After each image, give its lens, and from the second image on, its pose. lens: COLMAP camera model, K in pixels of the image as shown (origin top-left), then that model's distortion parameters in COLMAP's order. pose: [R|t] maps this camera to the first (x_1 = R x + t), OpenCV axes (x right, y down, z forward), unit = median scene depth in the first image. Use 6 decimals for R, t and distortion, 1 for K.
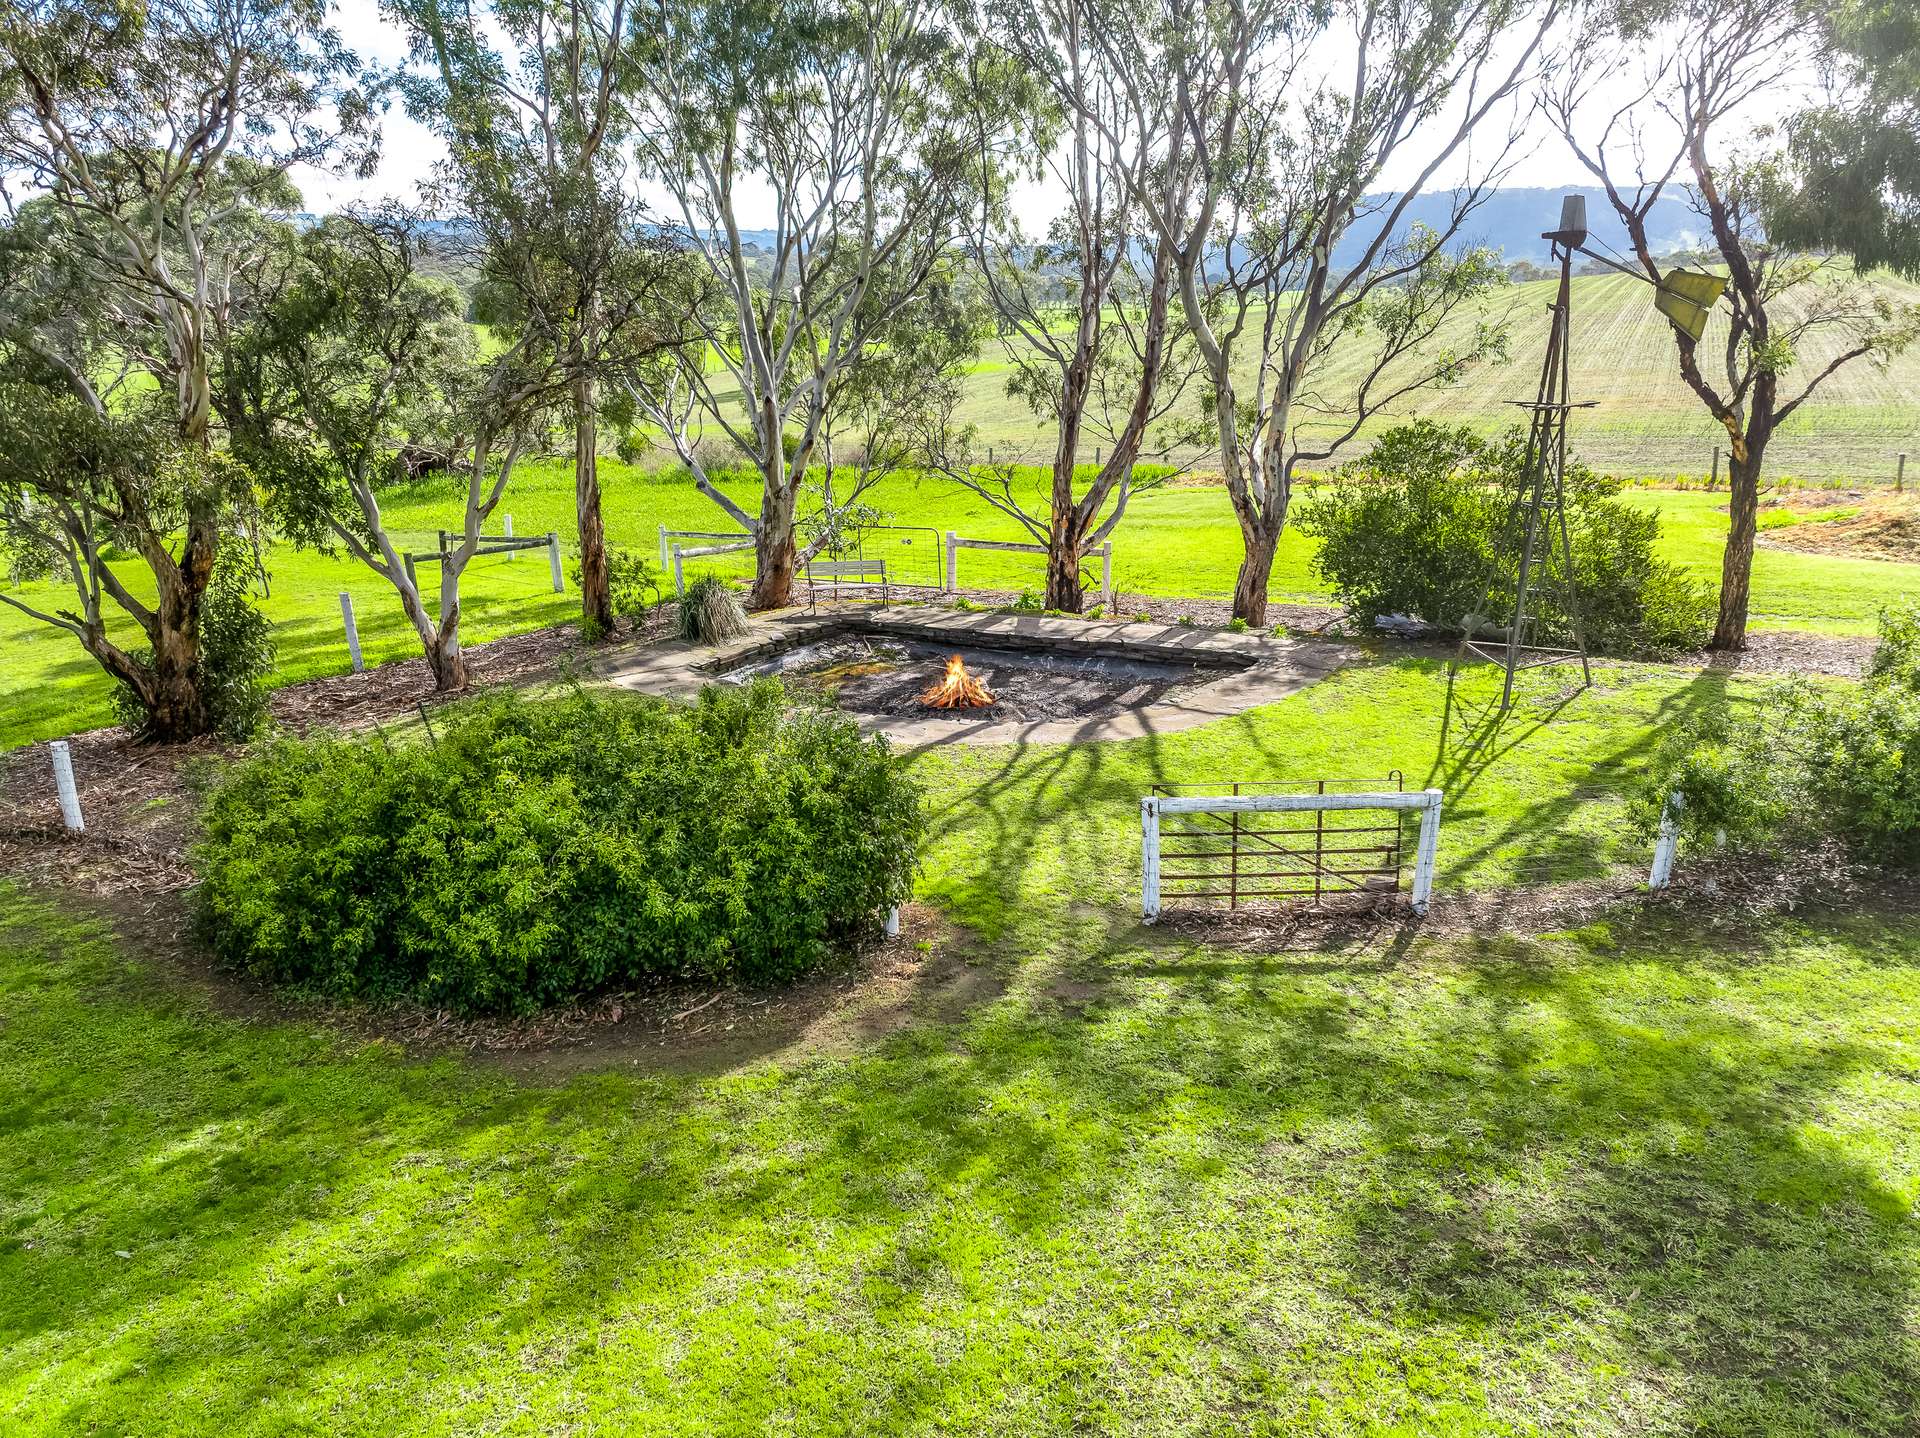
lens RADIAL K [[1298.9, 0, 961.4], [0, 1298.9, 726.7], [0, 0, 1]] dist [0.166077, -0.207977]
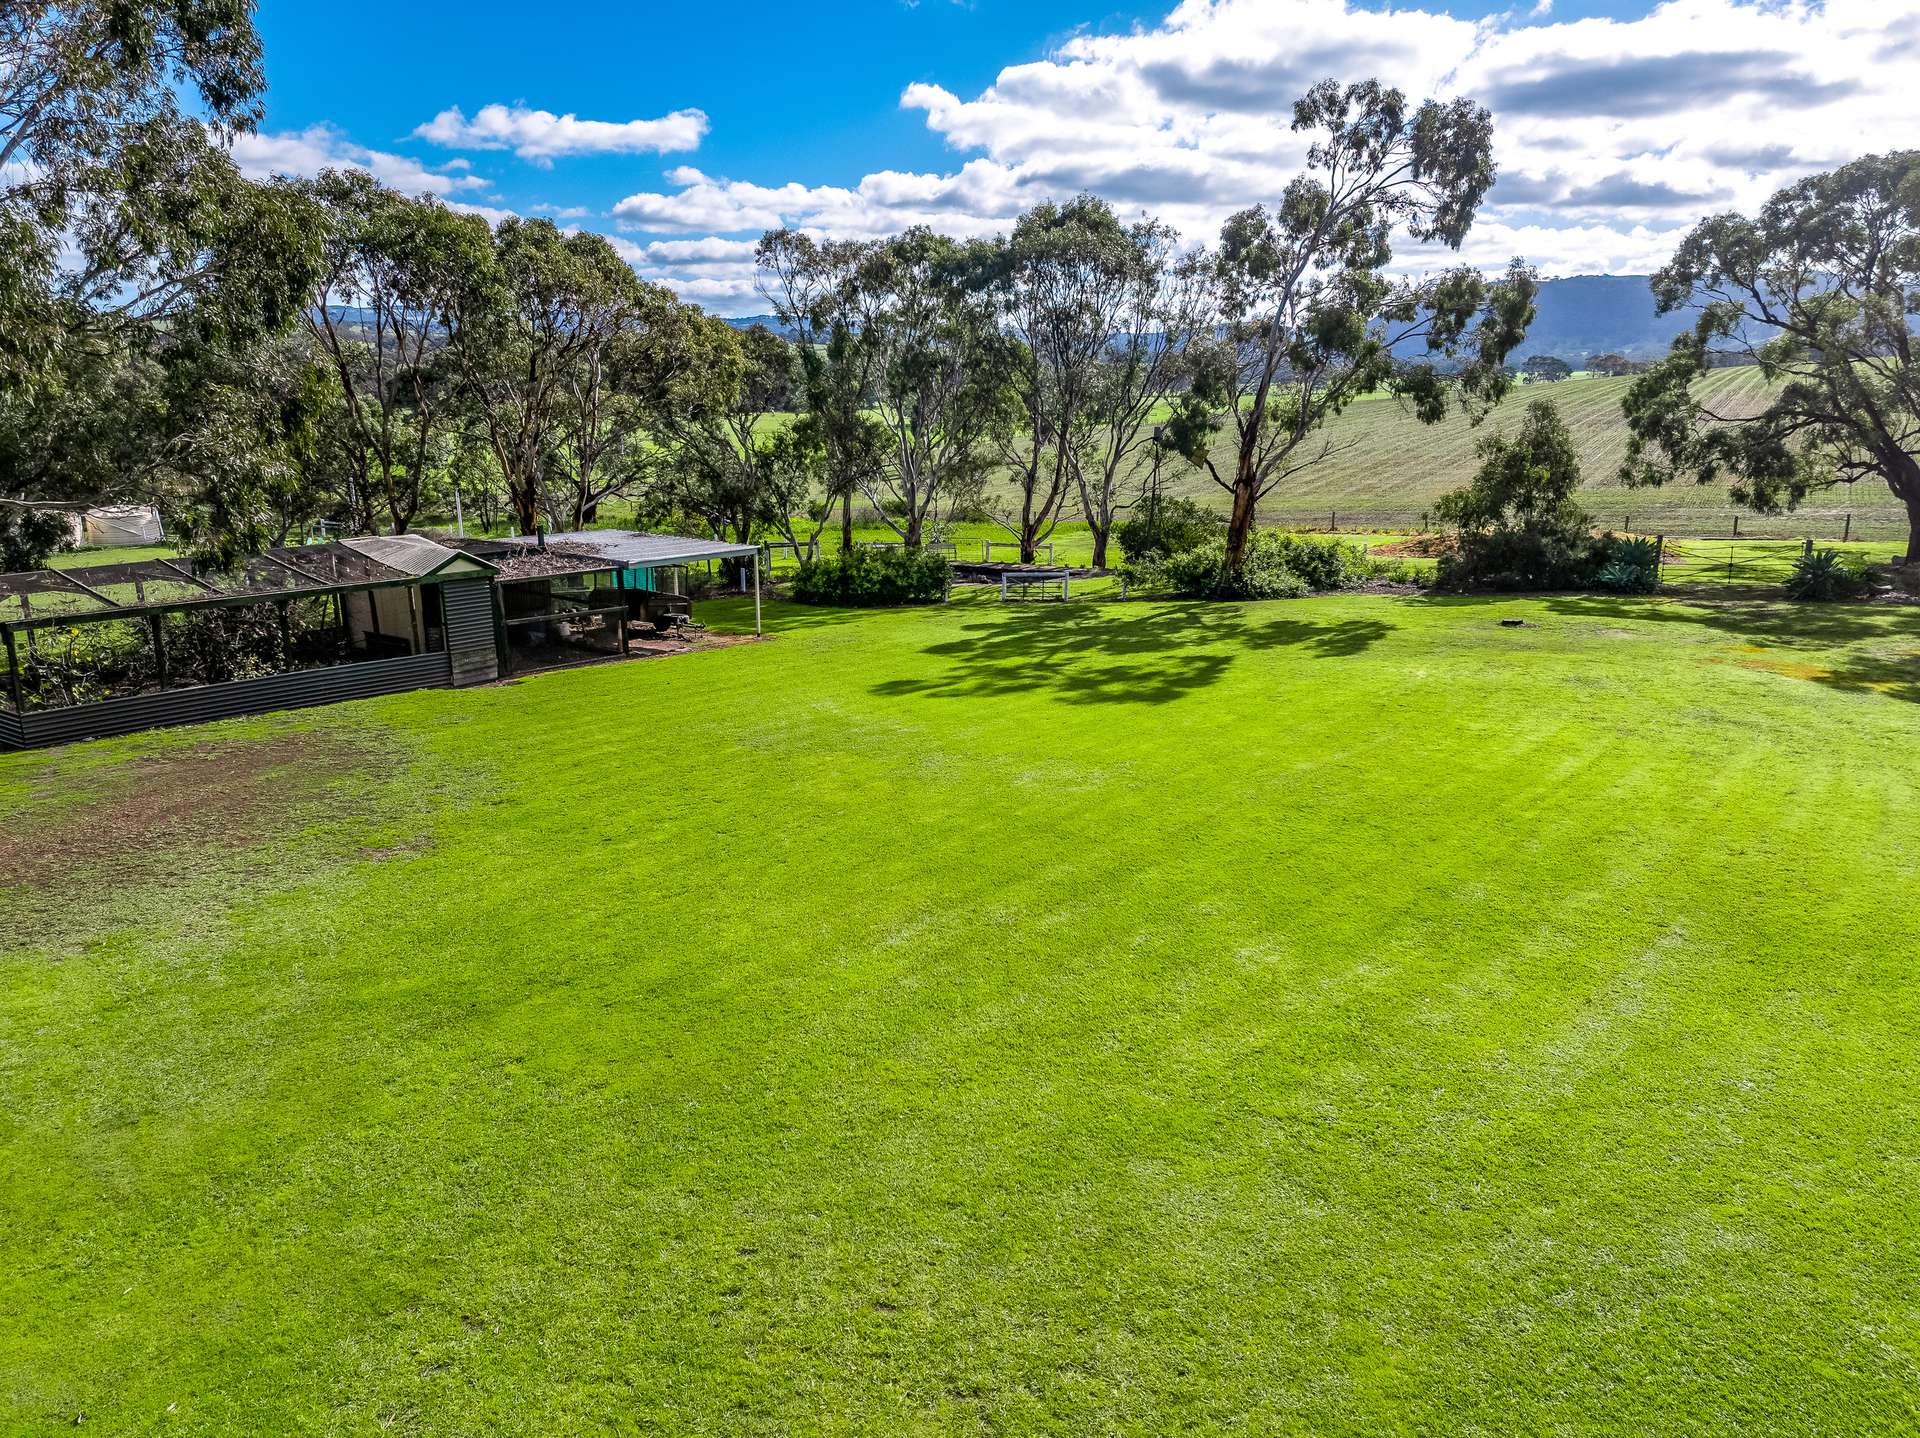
lens RADIAL K [[1298.9, 0, 961.4], [0, 1298.9, 726.7], [0, 0, 1]] dist [0.166077, -0.207977]
pose [[0.996749, 0.017269, -0.078693, 0.162399], [-0.022519, 0.997544, -0.066320, 0.407232], [0.077355, 0.067877, 0.994690, -1.561776]]
